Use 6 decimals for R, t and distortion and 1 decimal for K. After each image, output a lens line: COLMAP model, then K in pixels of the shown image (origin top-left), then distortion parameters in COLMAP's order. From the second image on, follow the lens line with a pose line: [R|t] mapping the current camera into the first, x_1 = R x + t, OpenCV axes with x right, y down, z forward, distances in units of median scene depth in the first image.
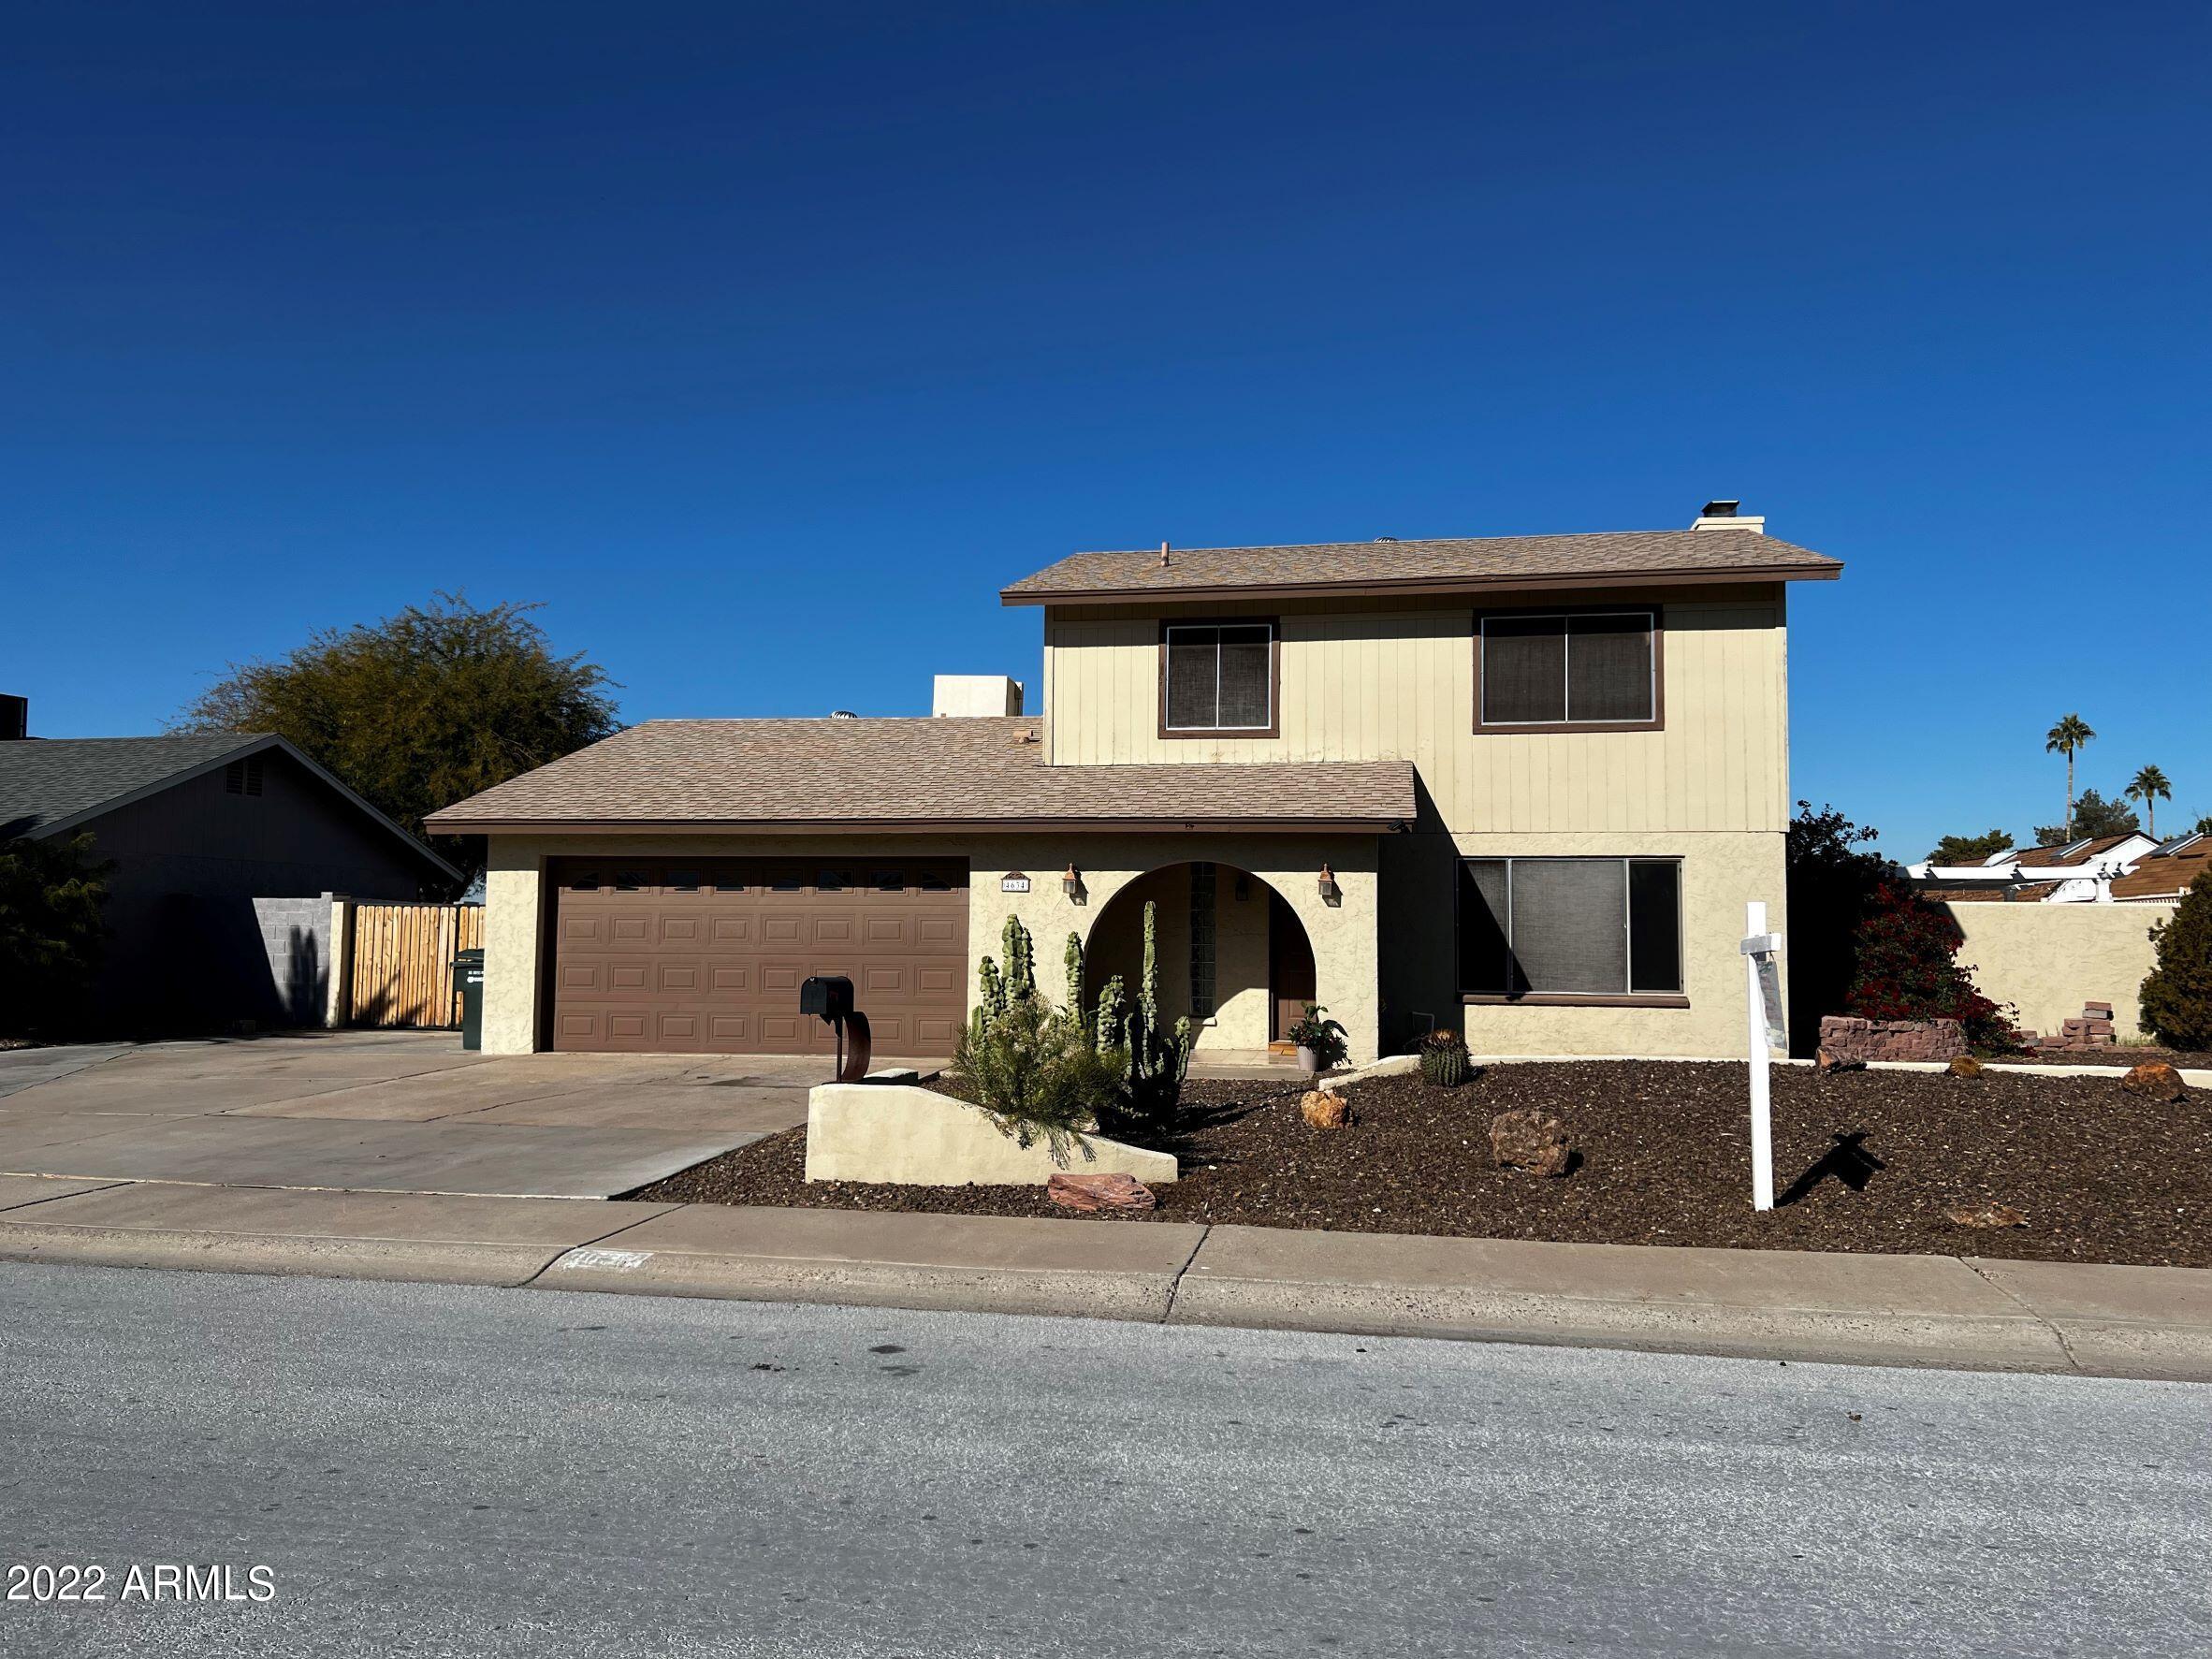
lens RADIAL K [[1675.4, 0, 1106.0], [0, 1675.4, 829.5], [0, 0, 1]] dist [0.057576, -0.076793]
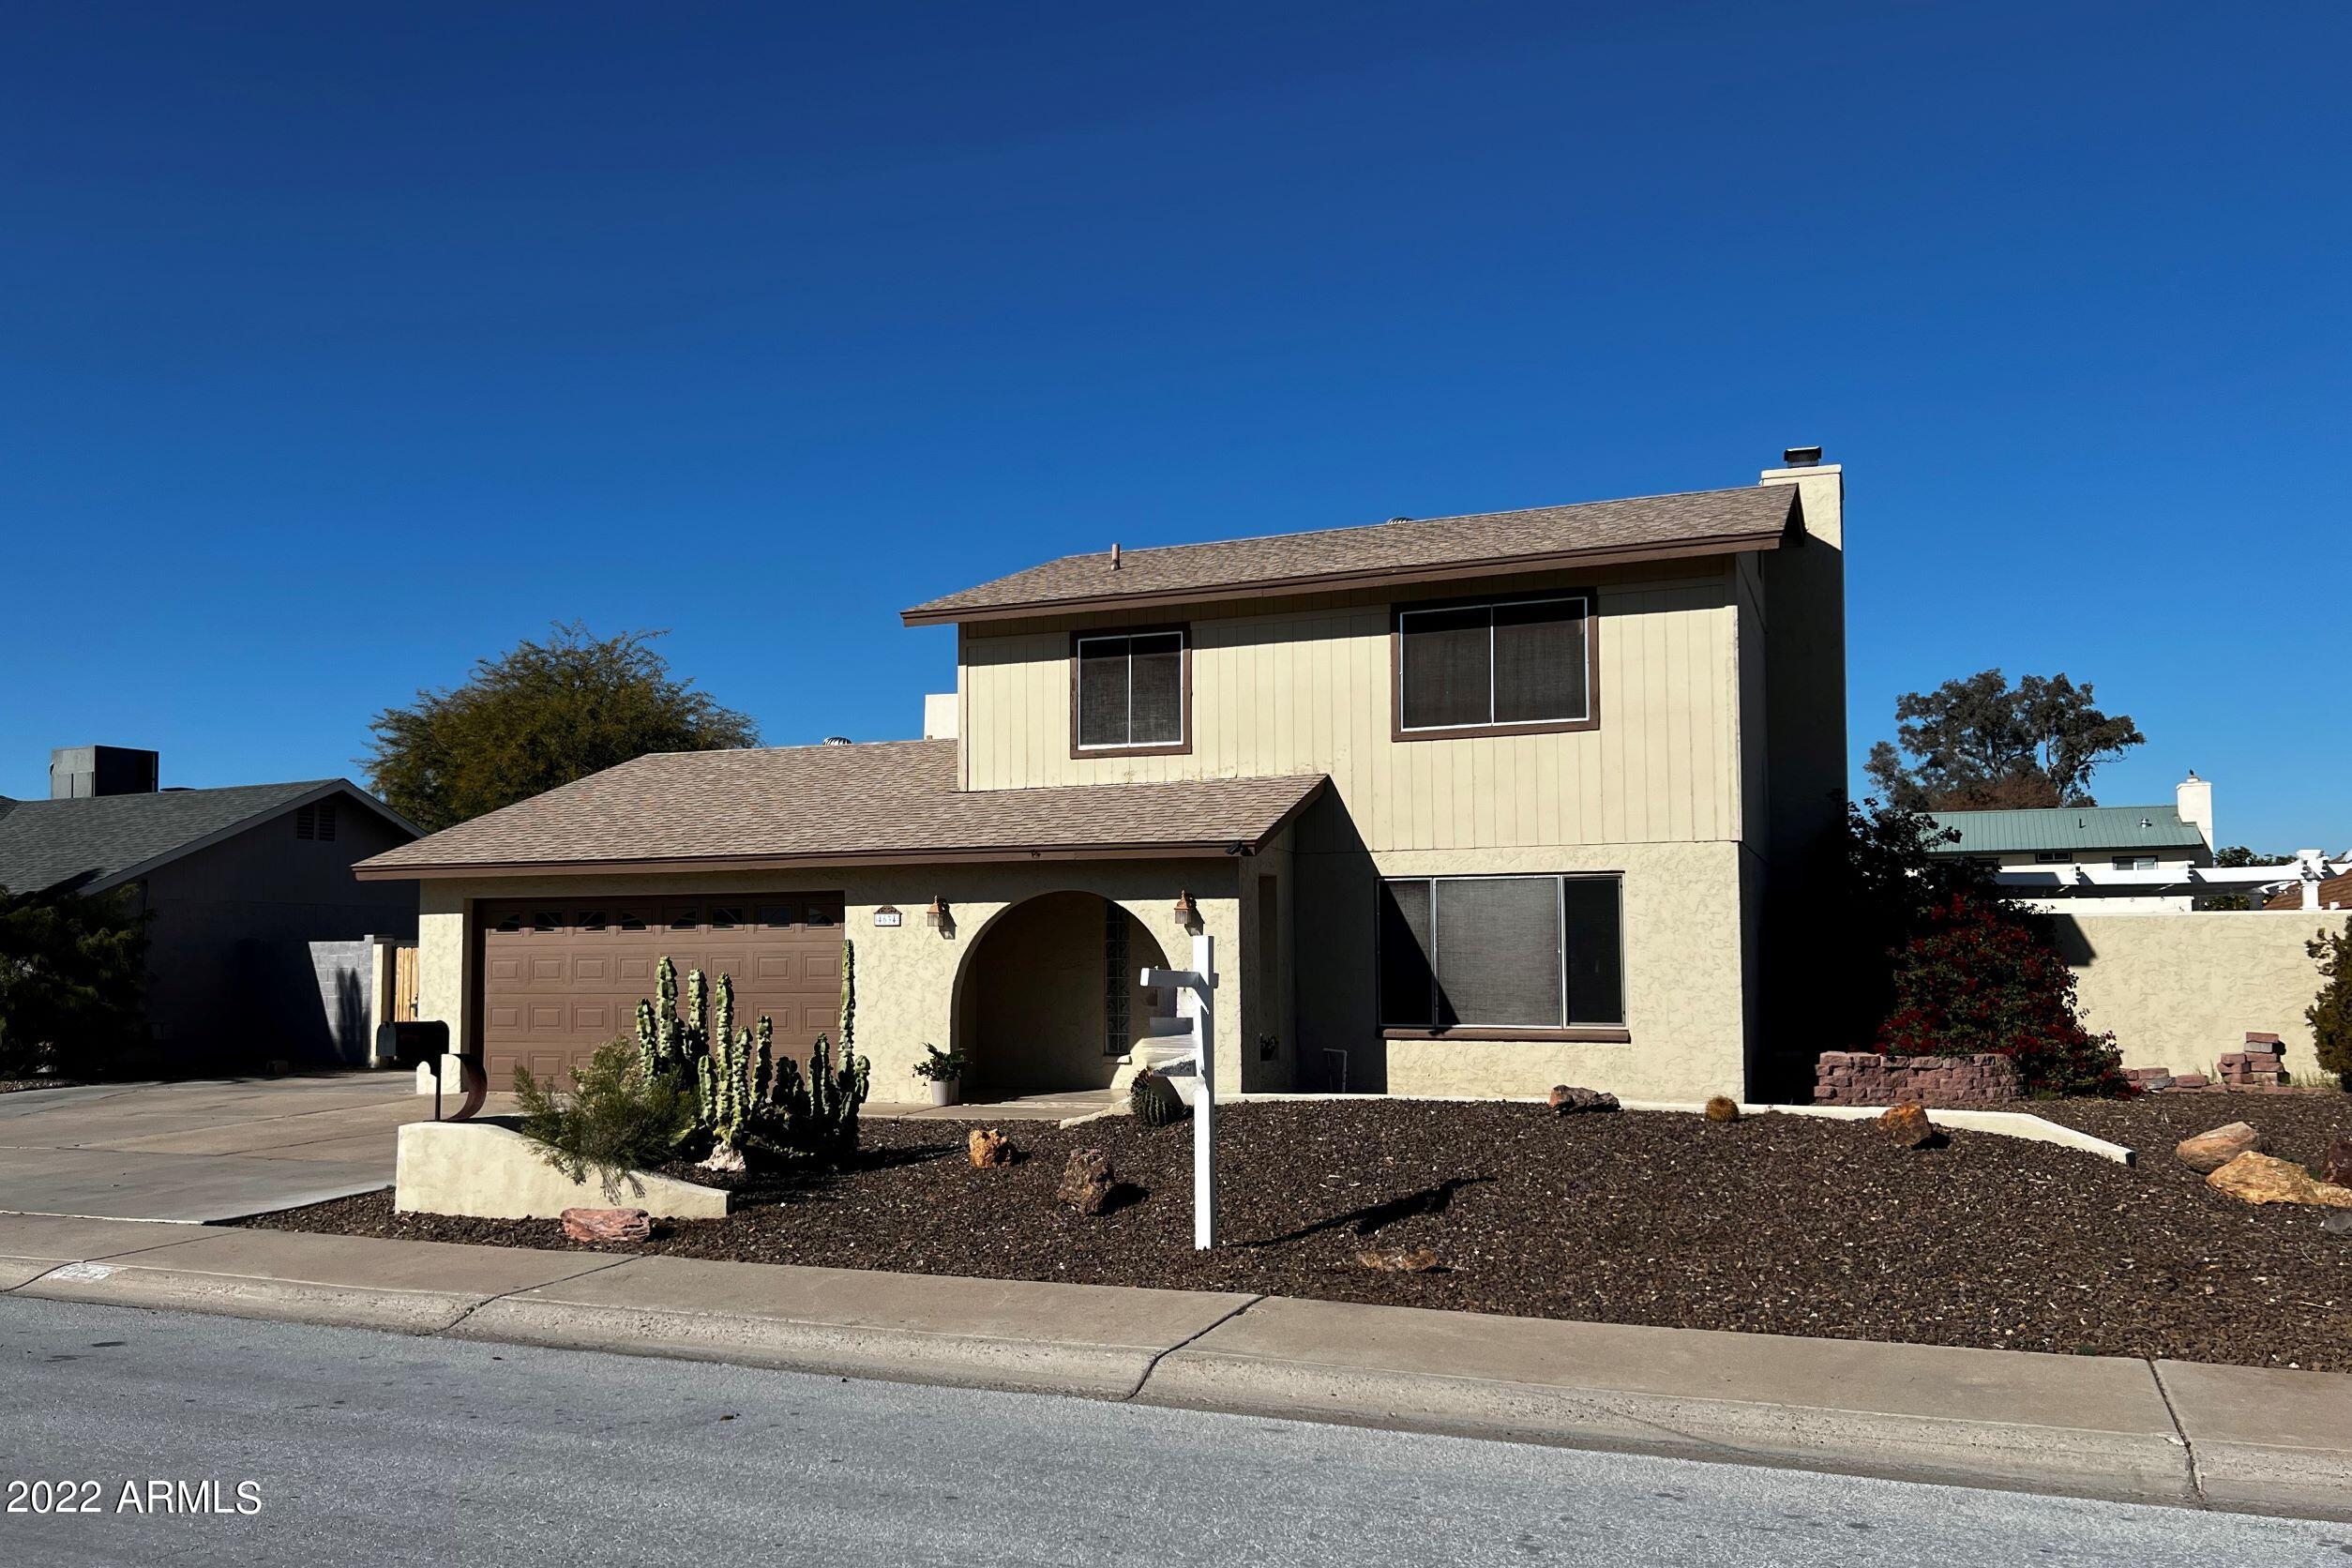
lens RADIAL K [[1973.4, 0, 1175.7], [0, 1973.4, 842.7], [0, 0, 1]] dist [0.082165, -0.143398]
pose [[0.972426, -0.027966, -0.231528, 0.361712], [0.029064, 0.999577, 0.001332, -0.007341], [0.231392, -0.008024, 0.972827, -0.067109]]
